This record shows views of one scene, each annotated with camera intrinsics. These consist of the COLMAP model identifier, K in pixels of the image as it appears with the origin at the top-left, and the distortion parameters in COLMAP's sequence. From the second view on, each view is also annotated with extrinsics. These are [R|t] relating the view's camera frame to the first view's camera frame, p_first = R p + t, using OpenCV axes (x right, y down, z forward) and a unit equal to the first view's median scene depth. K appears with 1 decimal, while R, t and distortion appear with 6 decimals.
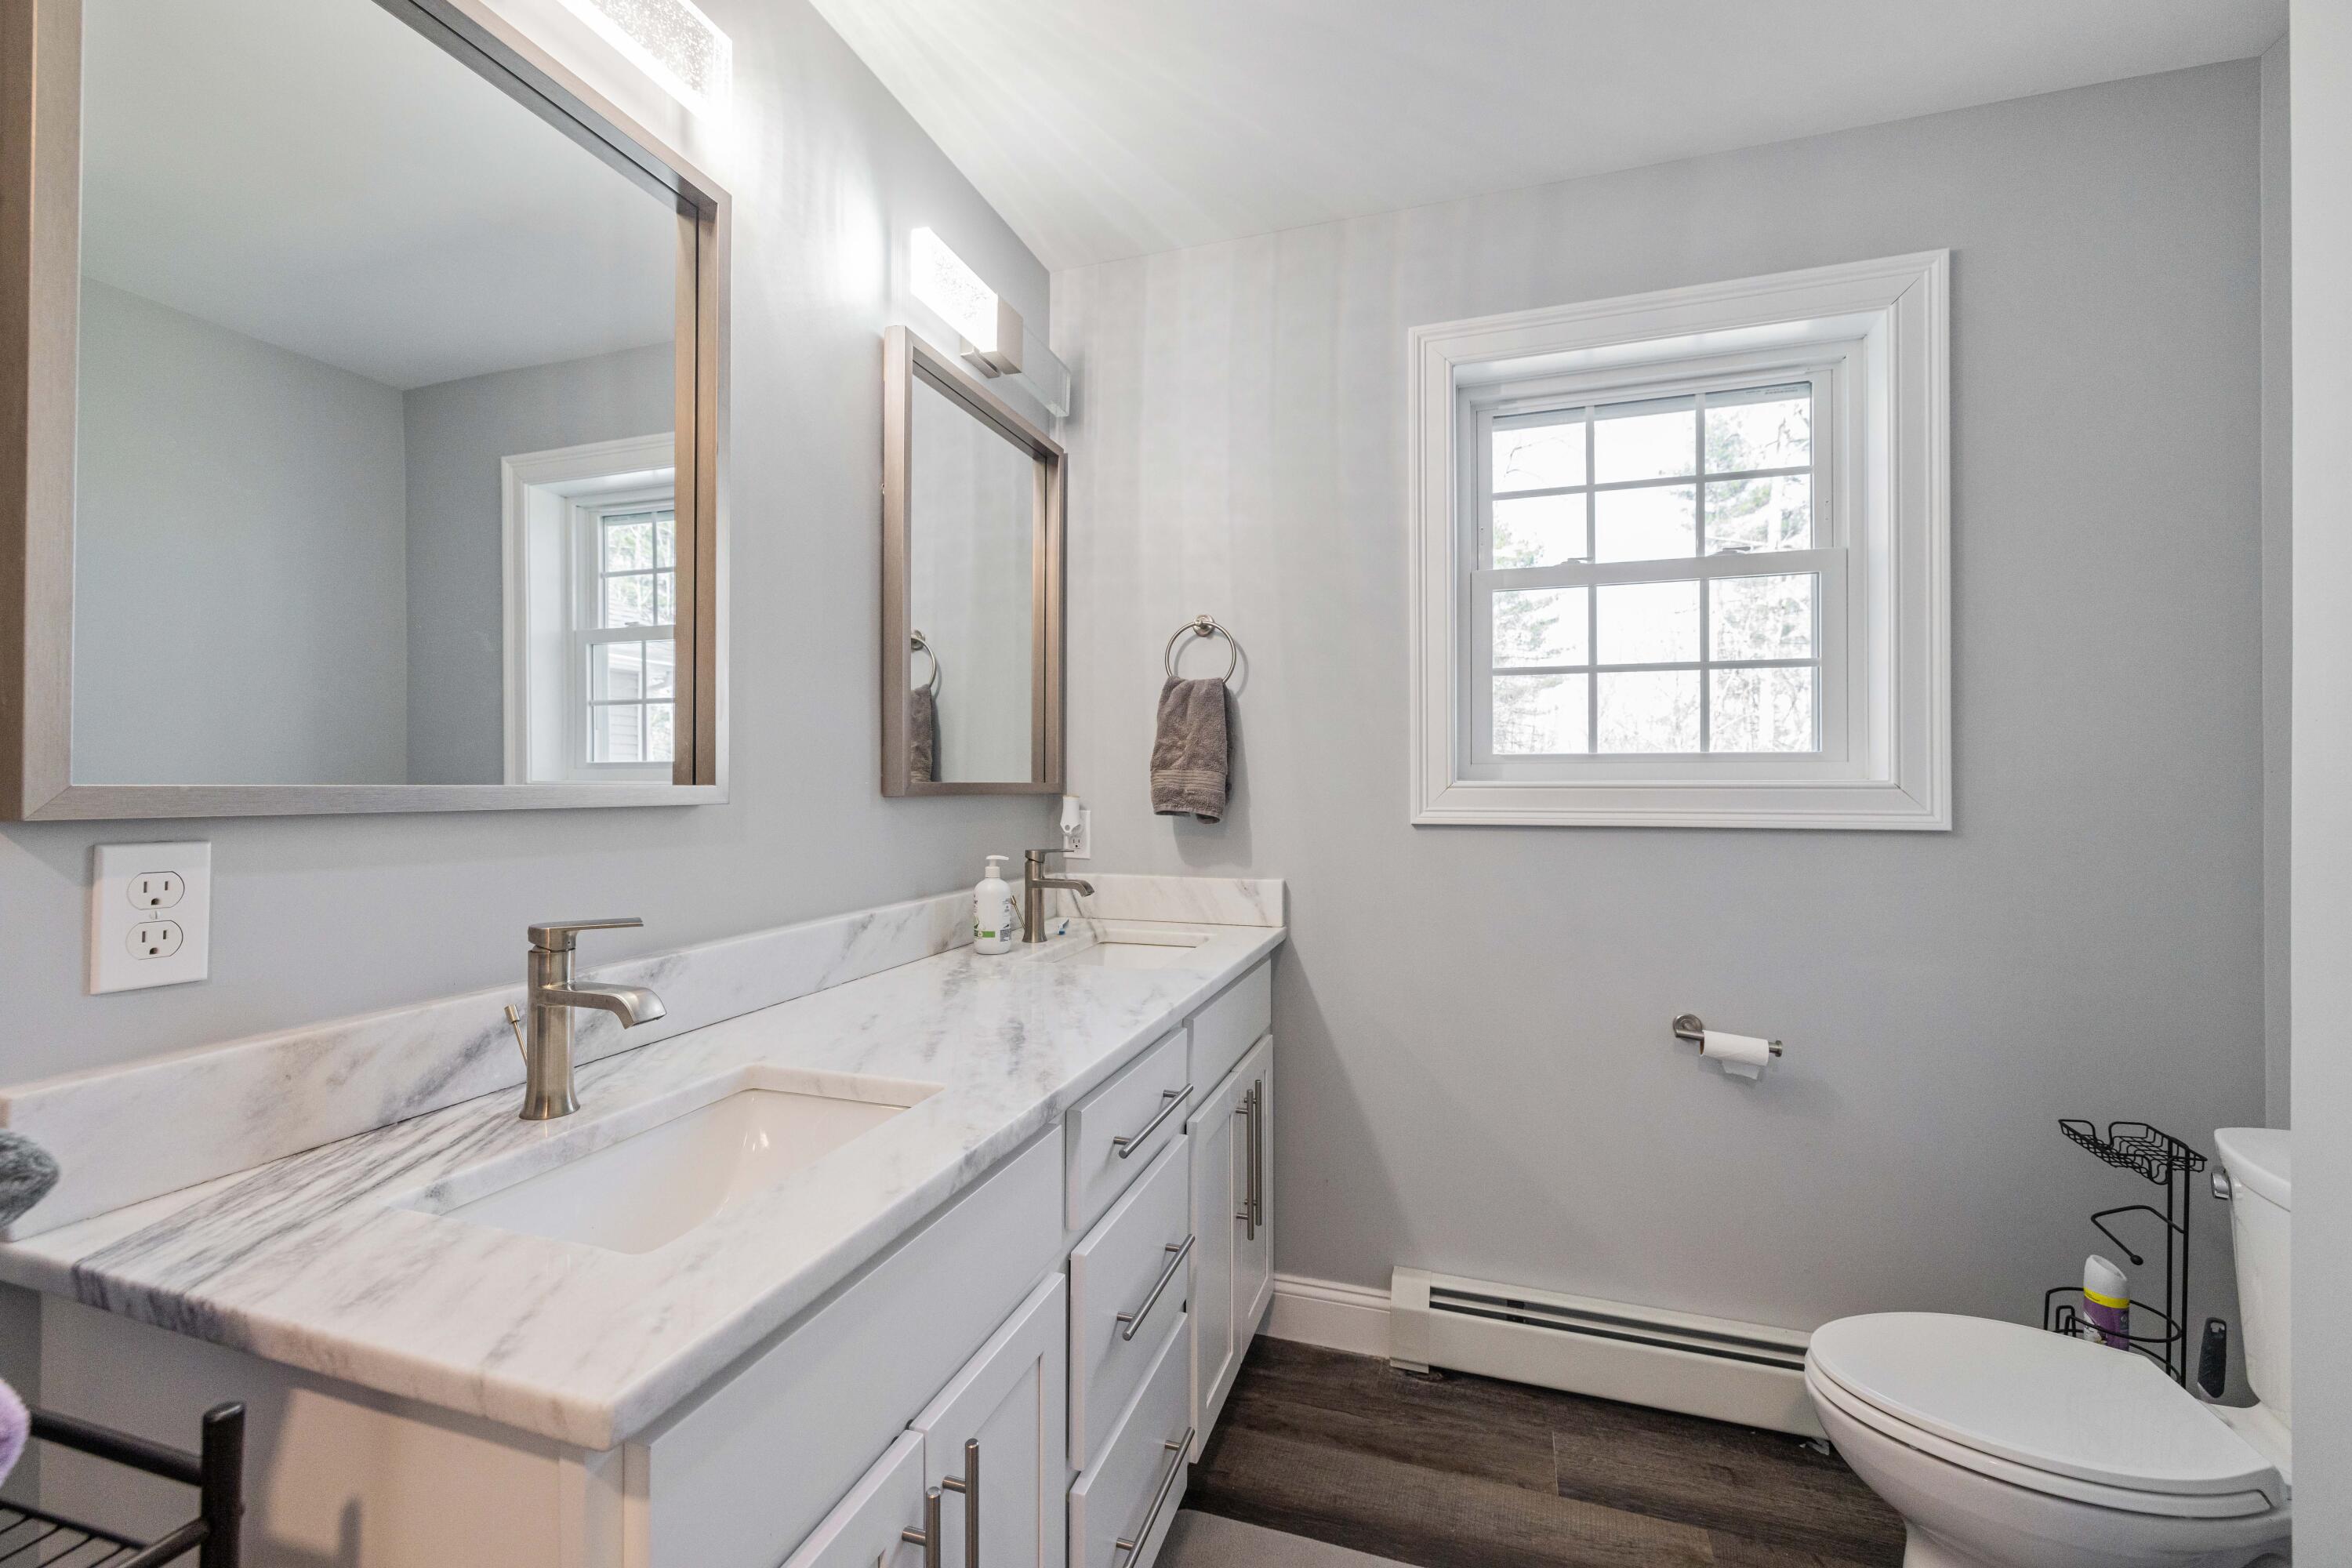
lens RADIAL K [[983.8, 0, 1155.9], [0, 983.8, 779.4], [0, 0, 1]] dist [0.000444, 0.000114]
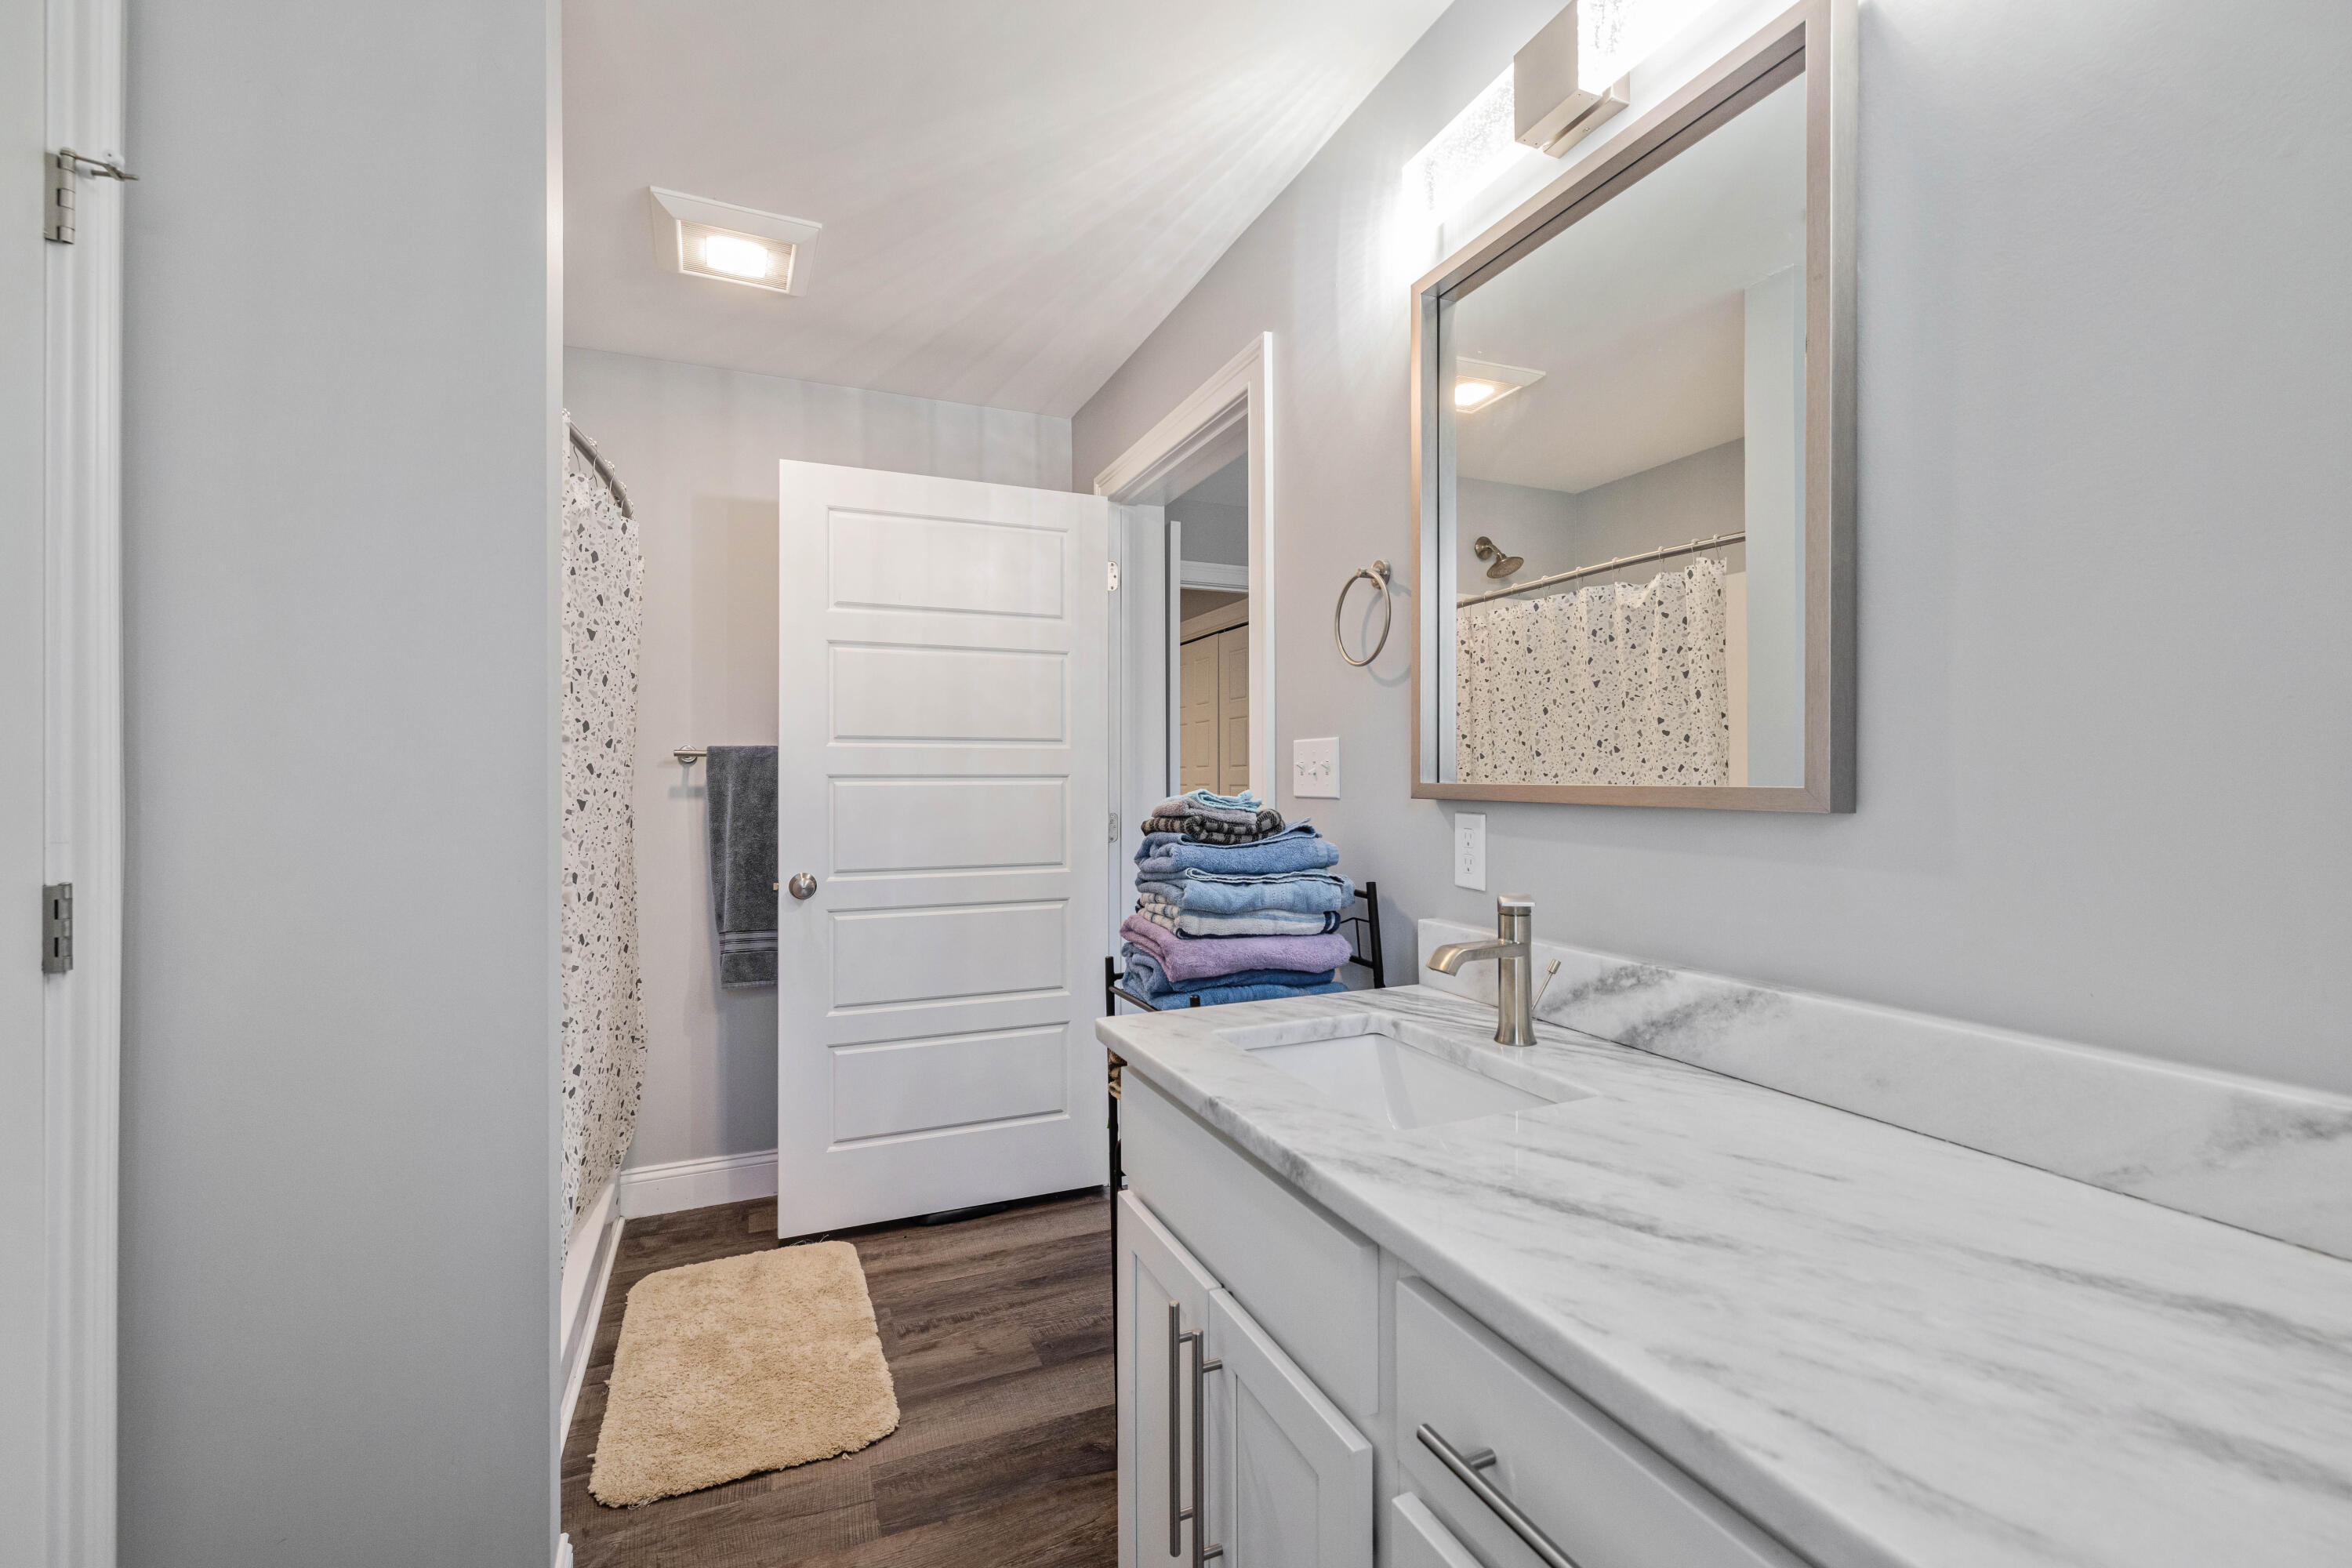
lens RADIAL K [[983.8, 0, 1155.9], [0, 983.8, 779.4], [0, 0, 1]] dist [0.000444, 0.000114]
pose [[-0.741854, 0.001497, -0.670560, 0.549956], [0.001794, 0.999998, 0.000248, -0.000806], [0.670559, -0.001019, -0.741856, 1.555010]]
